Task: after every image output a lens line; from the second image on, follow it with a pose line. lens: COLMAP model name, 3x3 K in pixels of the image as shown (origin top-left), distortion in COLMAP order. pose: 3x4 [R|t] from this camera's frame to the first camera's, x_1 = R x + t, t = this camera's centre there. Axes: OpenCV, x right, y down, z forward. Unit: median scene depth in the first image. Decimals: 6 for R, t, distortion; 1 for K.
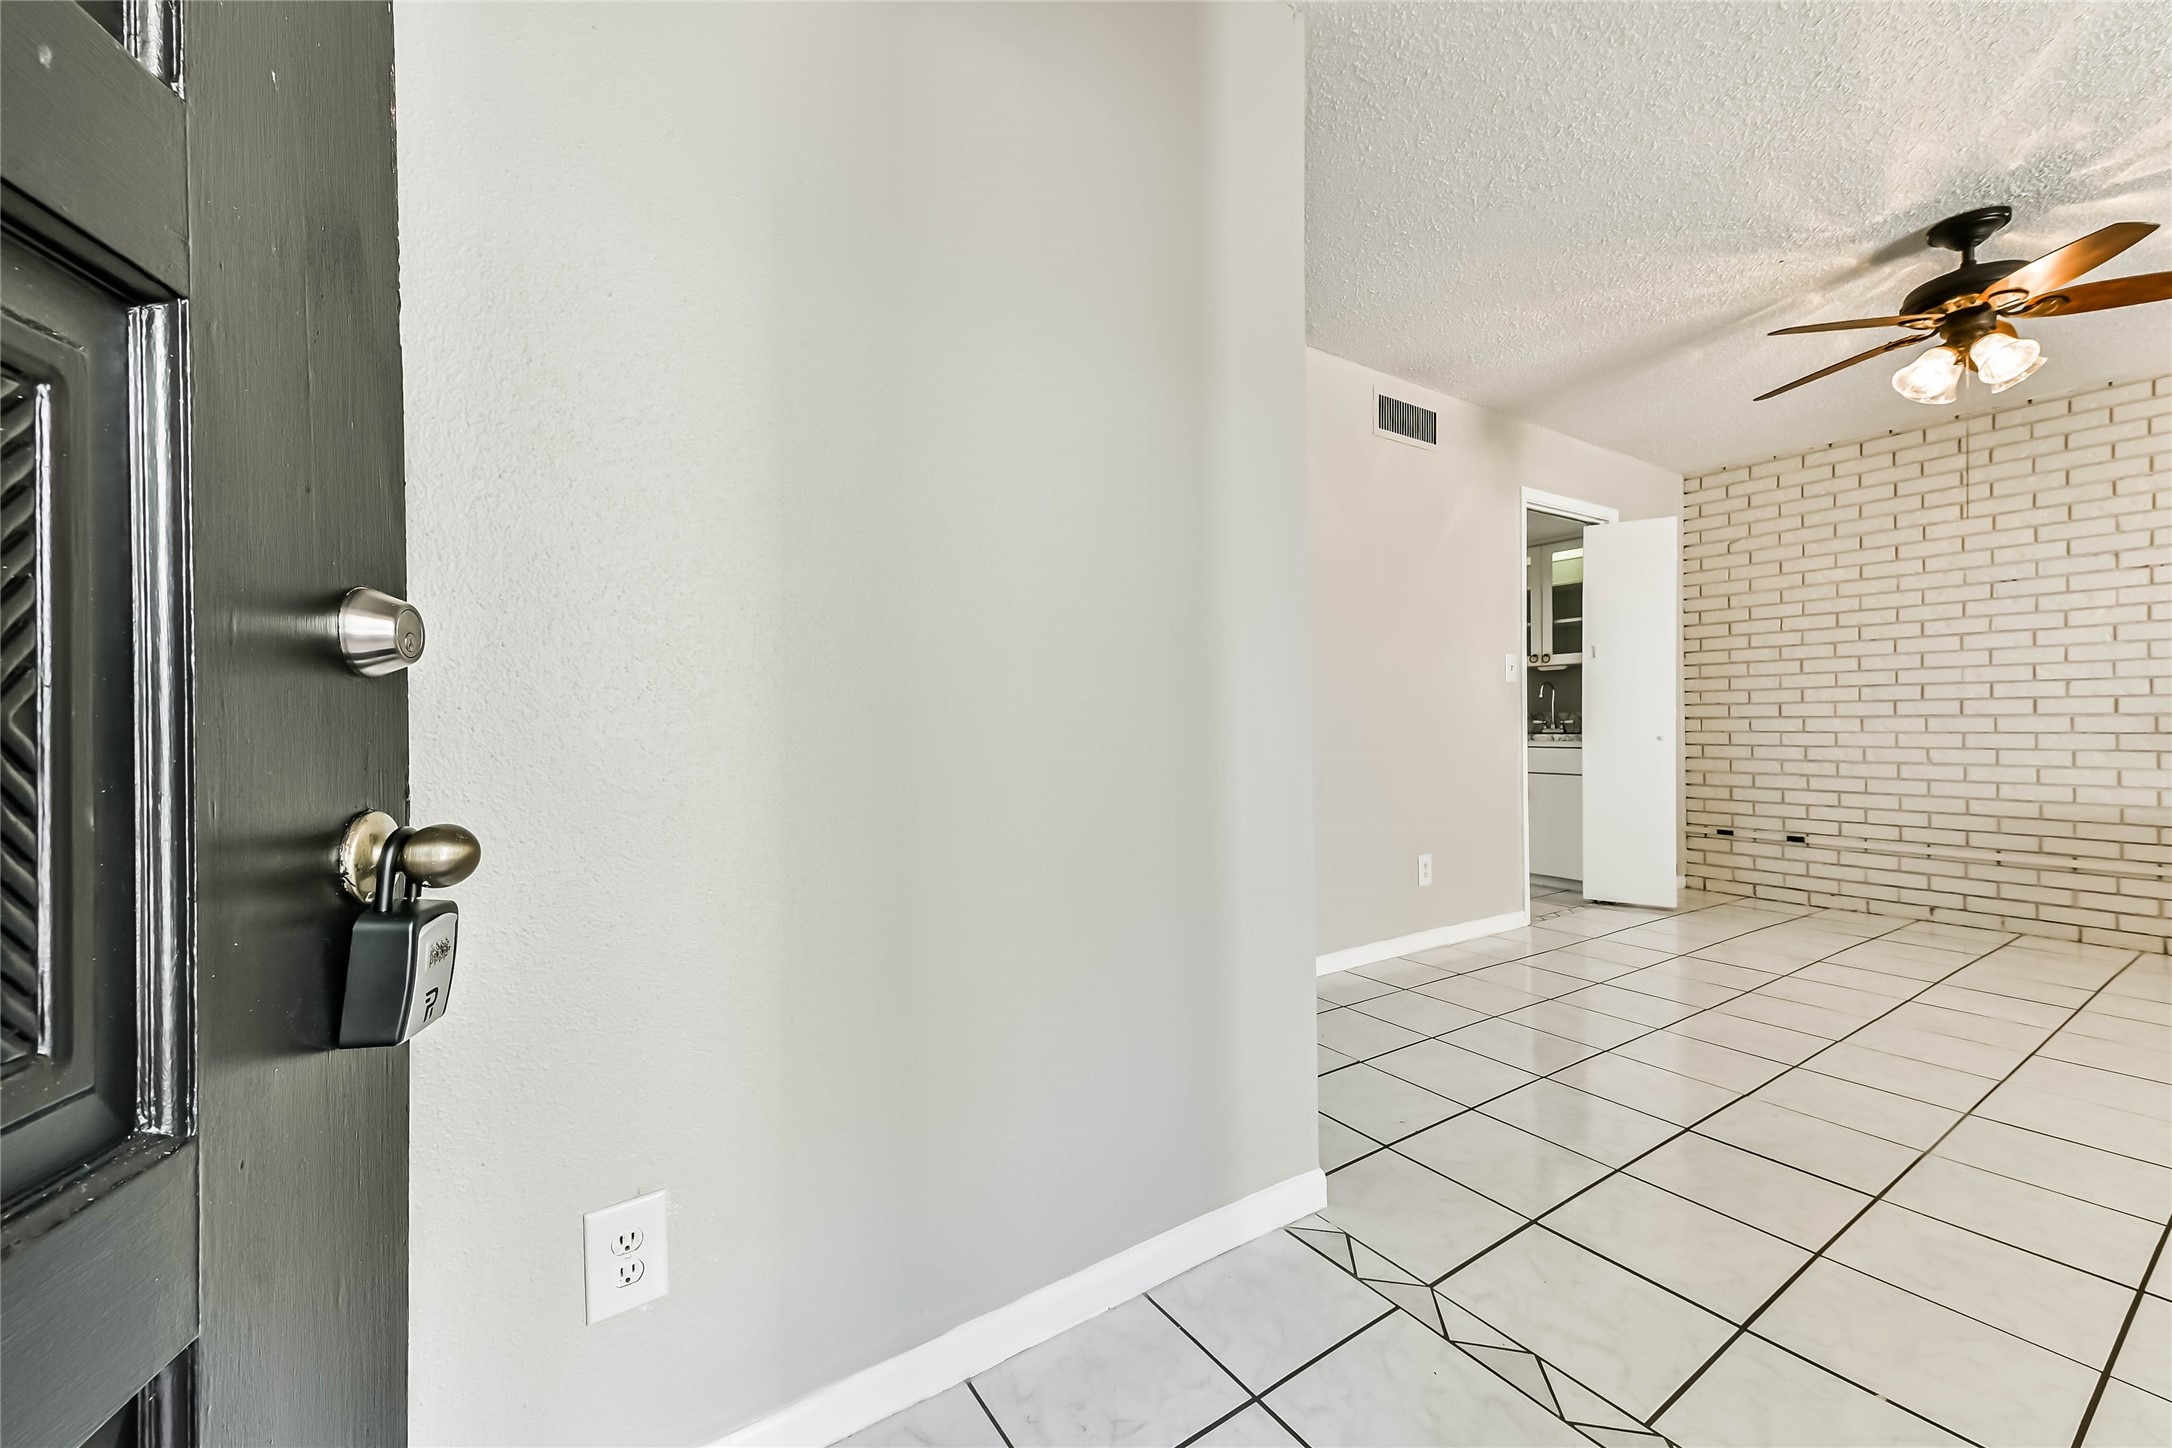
lens RADIAL K [[851.4, 0, 1042.5], [0, 851.4, 723.6], [0, 0, 1]] dist [0.030790, -0.001084]
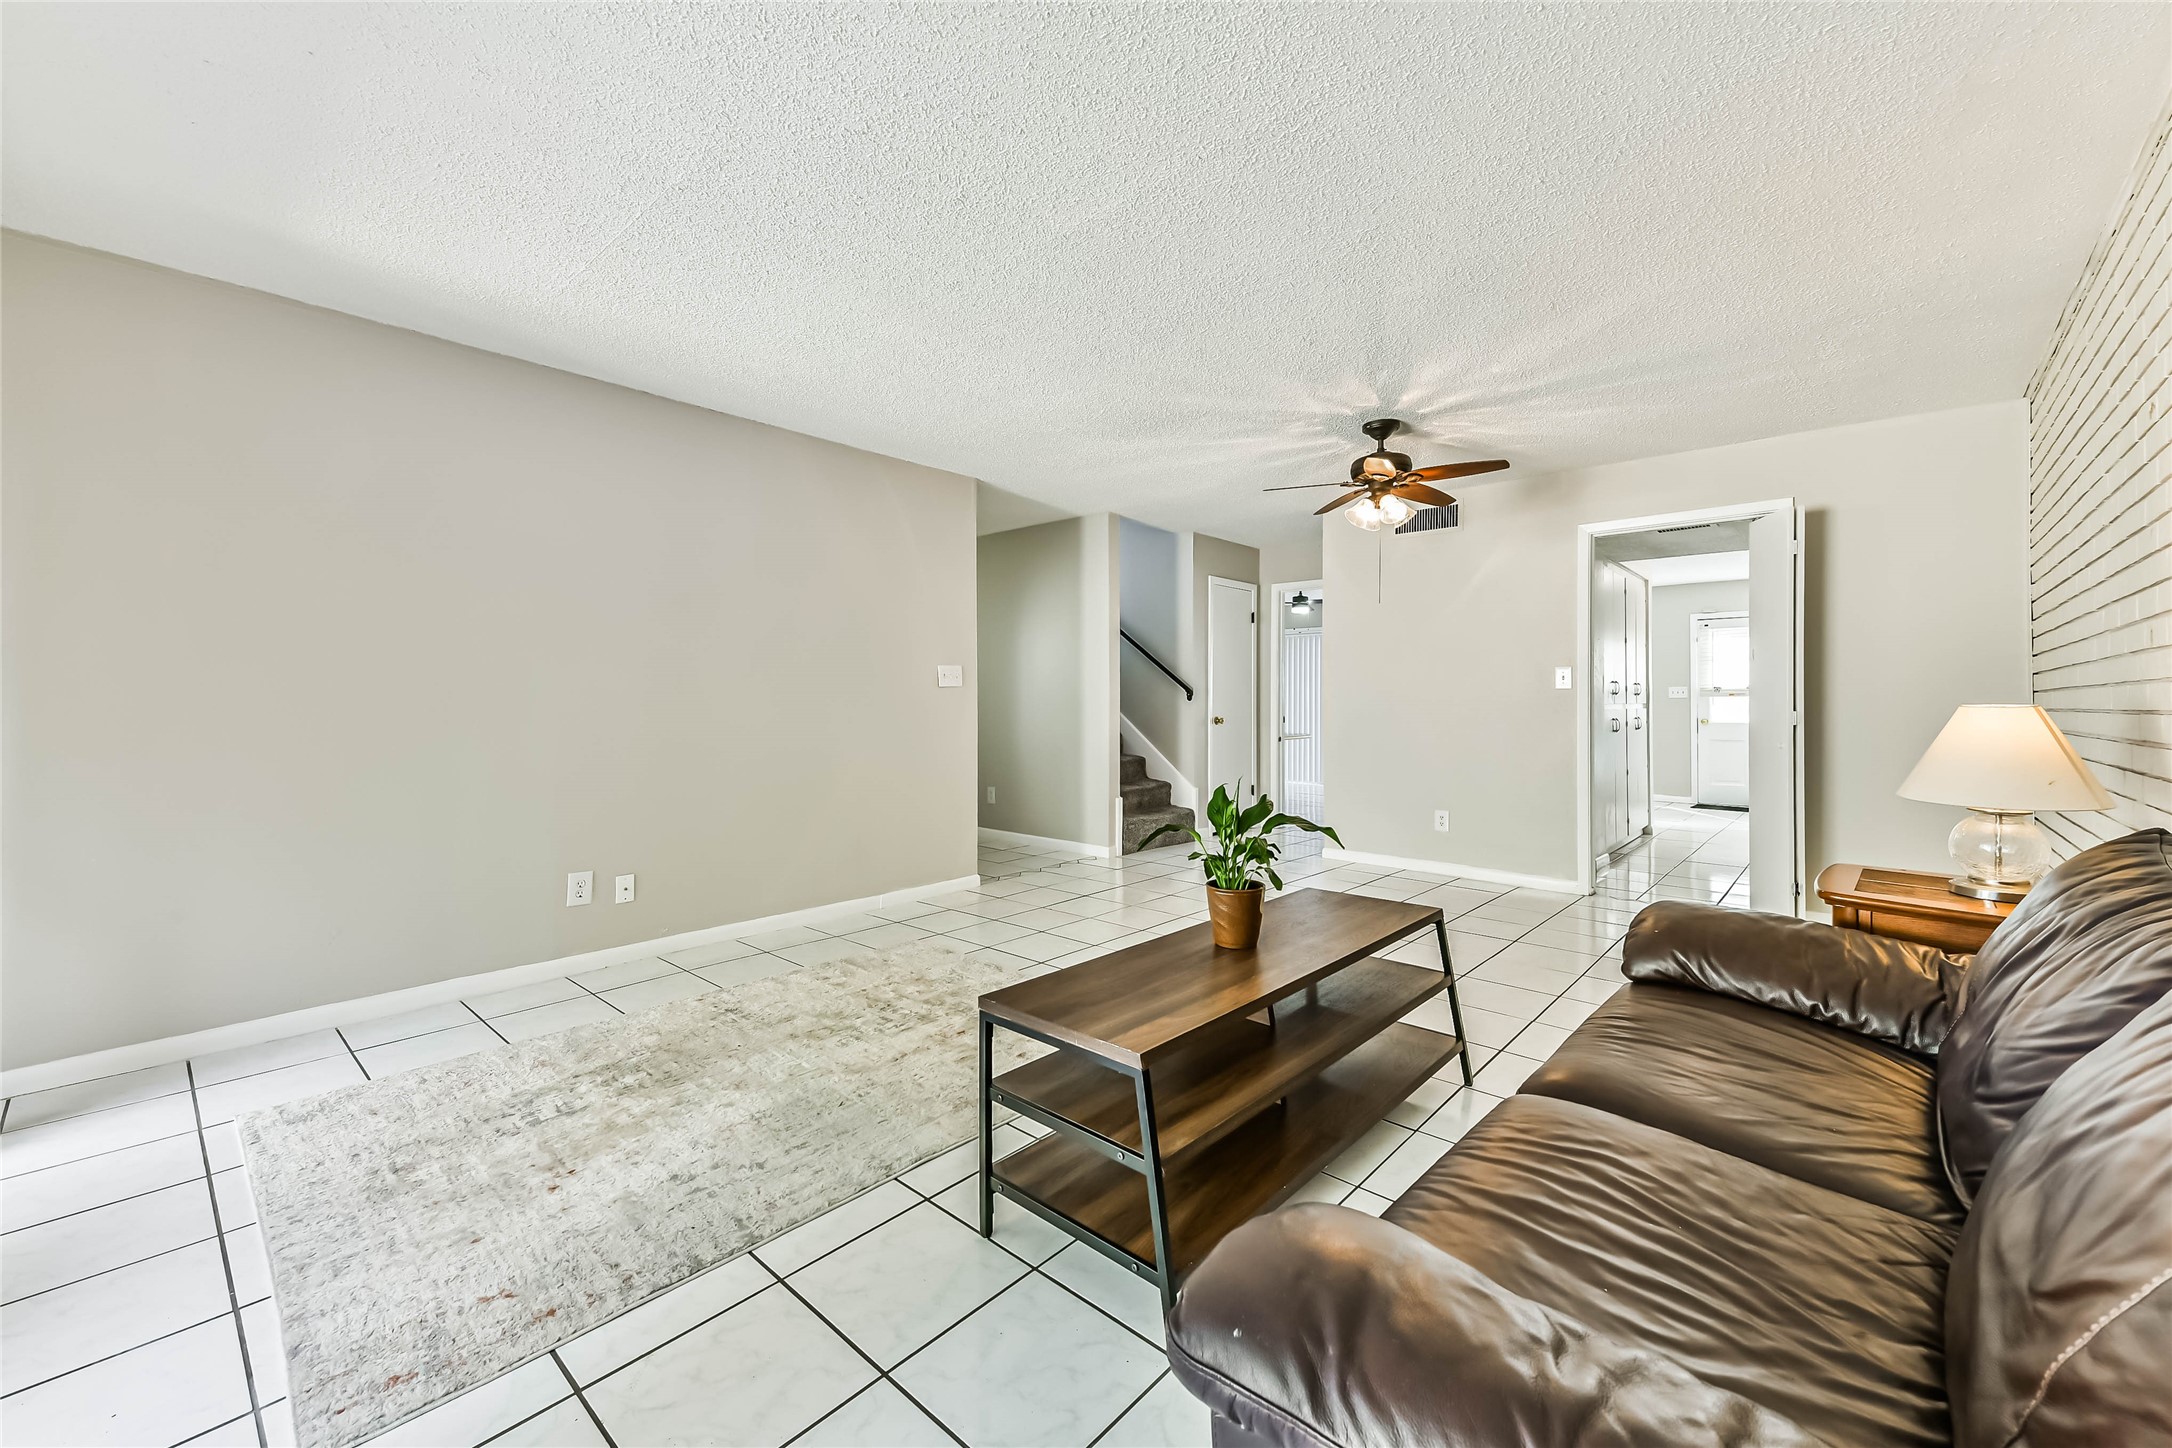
lens RADIAL K [[851.4, 0, 1078.7], [0, 851.4, 695.3], [0, 0, 1]] dist [0.030790, -0.001084]
pose [[0.241700, -0.000658, -0.970351, 1.494537], [-0.005634, 0.999982, -0.002082, -0.032125], [0.970335, 0.005970, 0.241692, 0.038117]]
